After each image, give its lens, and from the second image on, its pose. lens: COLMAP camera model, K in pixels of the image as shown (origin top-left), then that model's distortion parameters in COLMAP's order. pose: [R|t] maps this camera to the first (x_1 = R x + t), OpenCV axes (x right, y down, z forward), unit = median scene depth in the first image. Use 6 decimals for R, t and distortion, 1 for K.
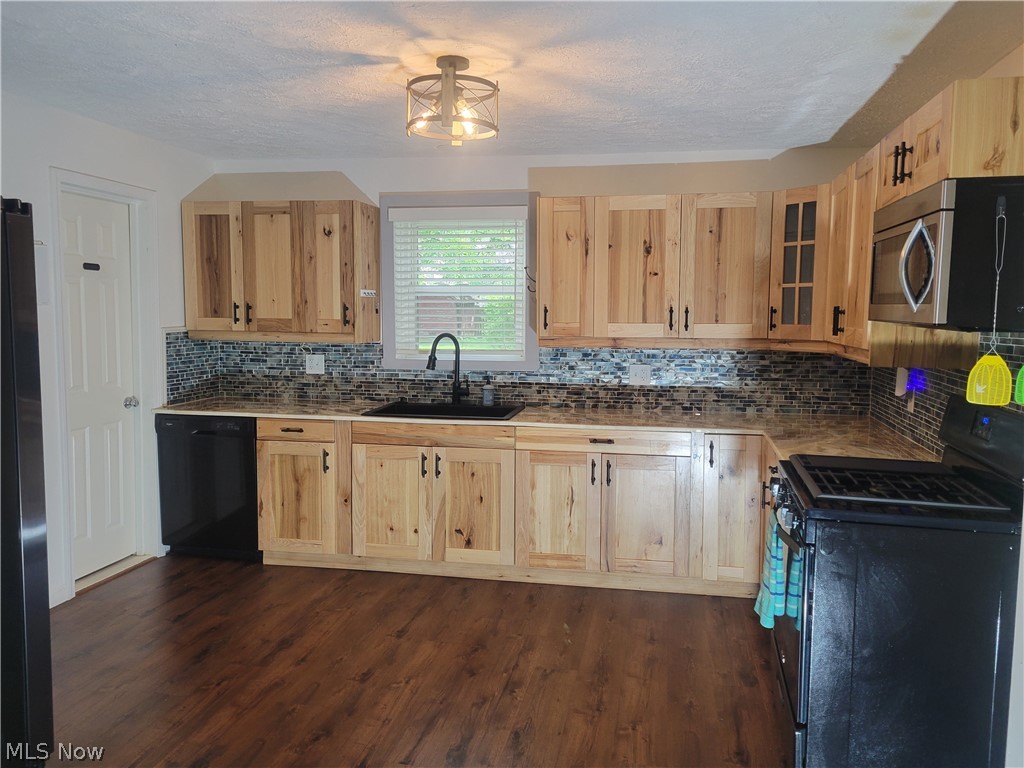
lens RADIAL K [[775.4, 0, 512.0], [0, 775.4, 384.0], [0, 0, 1]] dist [0.034294, -0.011762]
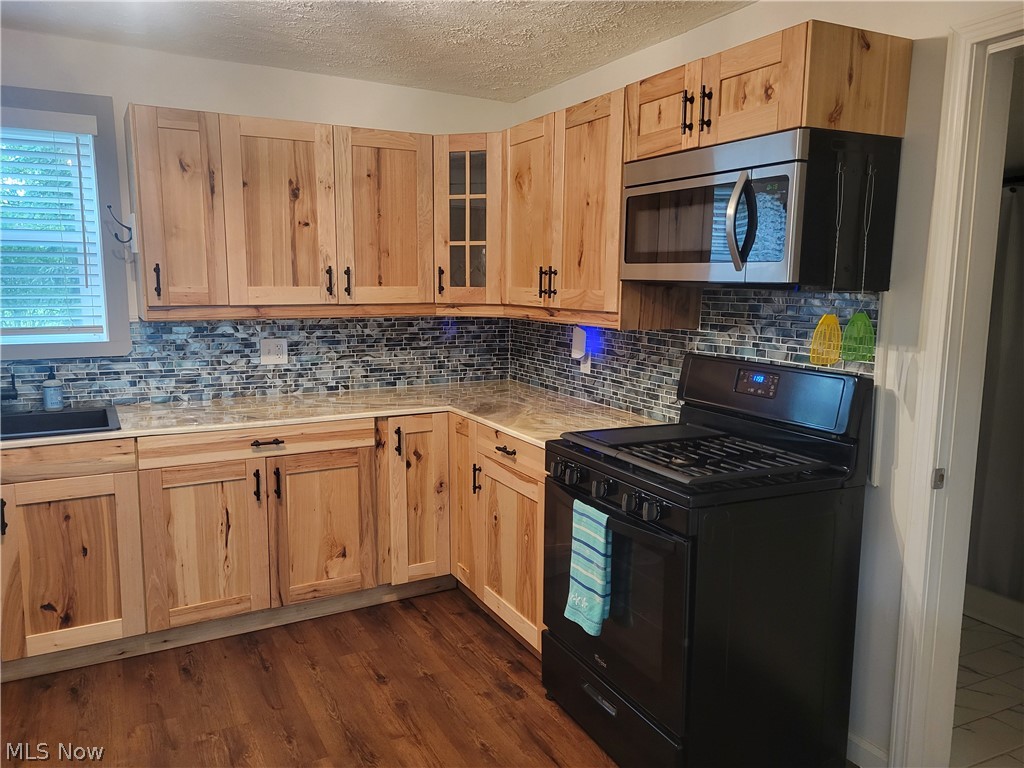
lens RADIAL K [[771.0, 0, 511.0], [0, 771.0, 389.3], [0, 0, 1]] dist [0.021929, -0.004910]
pose [[0.773930, -0.091649, 0.626605, -0.160668], [0.058226, 0.995579, 0.073701, -0.019101], [-0.630589, -0.020555, 0.775845, 0.246427]]
